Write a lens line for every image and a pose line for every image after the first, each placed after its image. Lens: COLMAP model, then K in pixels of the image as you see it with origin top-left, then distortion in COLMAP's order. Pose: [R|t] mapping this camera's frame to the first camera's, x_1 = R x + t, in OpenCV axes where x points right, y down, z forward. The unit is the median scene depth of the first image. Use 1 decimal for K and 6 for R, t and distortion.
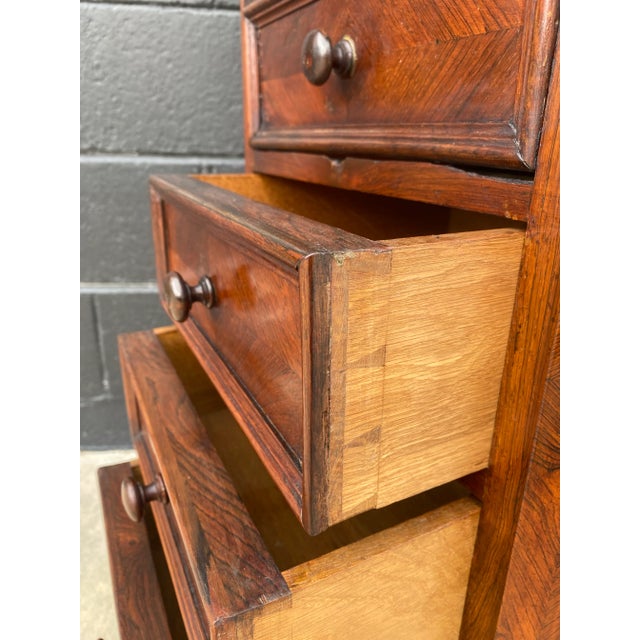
lens RADIAL K [[490.2, 0, 321.6], [0, 490.2, 318.7], [0, 0, 1]] dist [-0.002252, -0.011500]
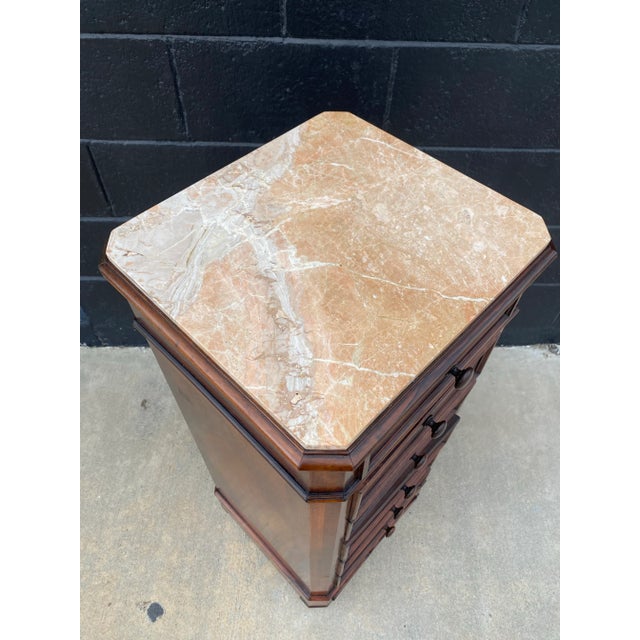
lens RADIAL K [[490.2, 0, 317.2], [0, 490.2, 318.8], [0, 0, 1]] dist [-0.002252, -0.011500]
pose [[0.995620, 0.071358, -0.060405, 0.272050], [-0.027773, 0.842674, 0.537707, -0.975227], [0.089271, -0.533675, 0.840965, -0.457838]]
